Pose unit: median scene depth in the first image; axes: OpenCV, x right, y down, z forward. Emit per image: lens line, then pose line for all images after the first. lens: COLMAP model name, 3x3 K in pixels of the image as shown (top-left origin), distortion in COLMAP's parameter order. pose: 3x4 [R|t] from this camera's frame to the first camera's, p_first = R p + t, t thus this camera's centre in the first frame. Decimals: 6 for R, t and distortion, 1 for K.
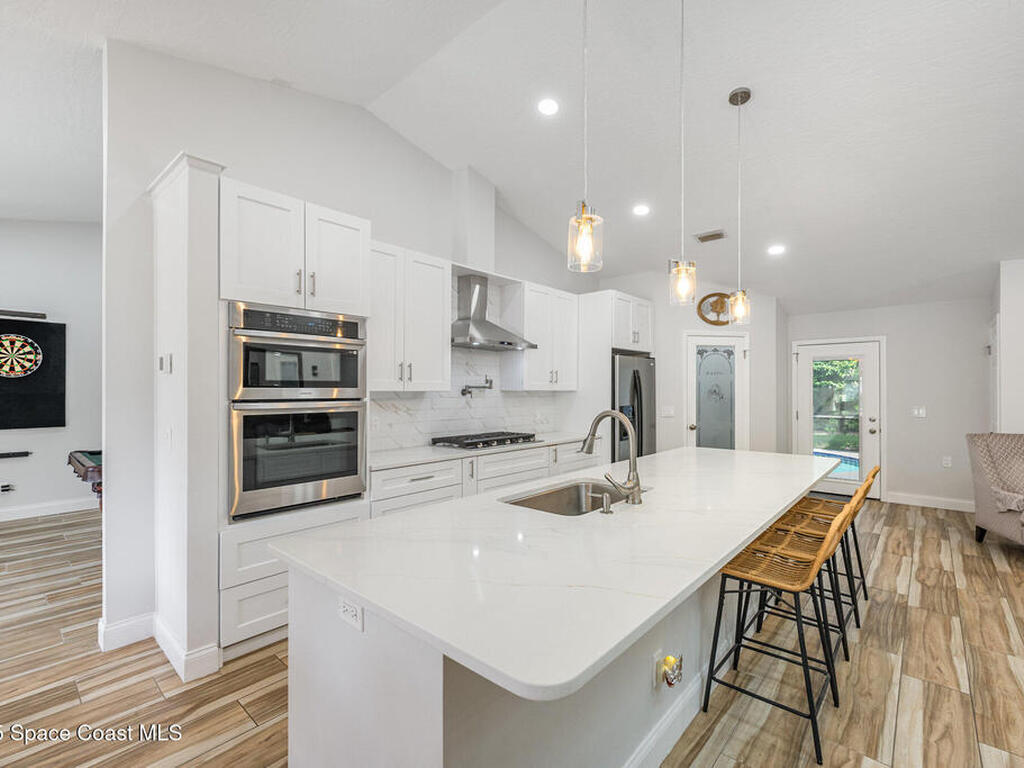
lens RADIAL K [[472.6, 0, 512.0], [0, 472.6, 384.0], [0, 0, 1]] dist [0.001141, 0.000579]
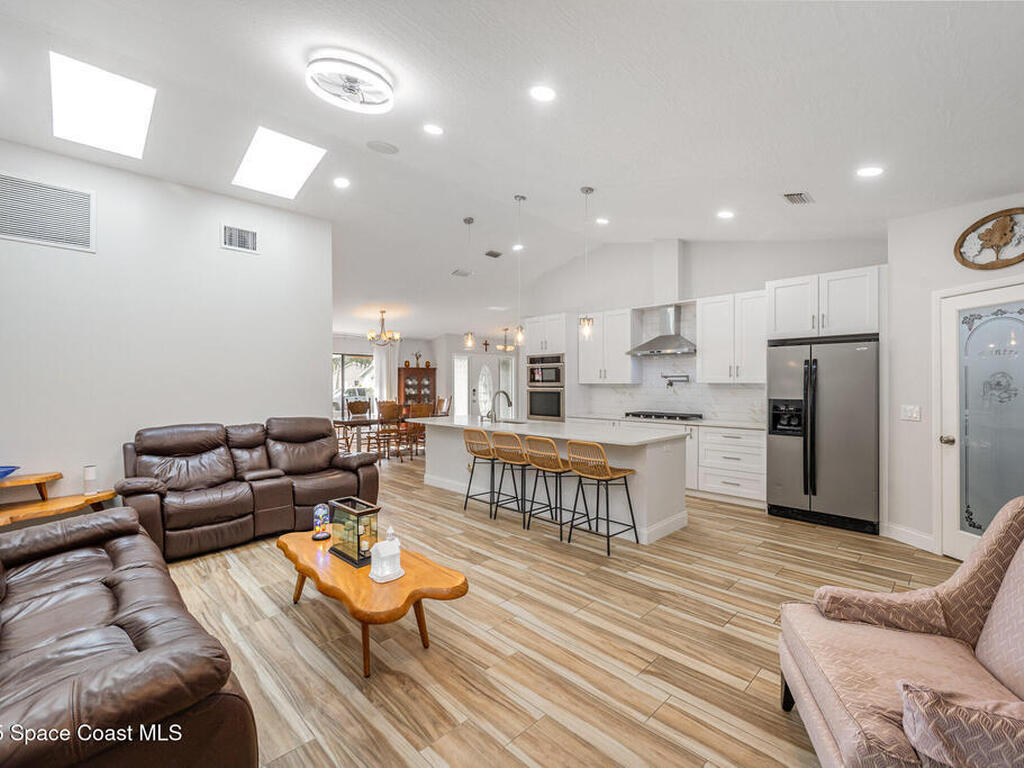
lens RADIAL K [[460.4, 0, 510.9], [0, 460.4, 389.6], [0, 0, 1]] dist [0.002469, 0.000644]
pose [[-0.074413, 0.016054, -0.997098, 2.089662], [0.018625, 0.999718, 0.014707, 0.005657], [0.997054, -0.017476, -0.074691, 0.905521]]
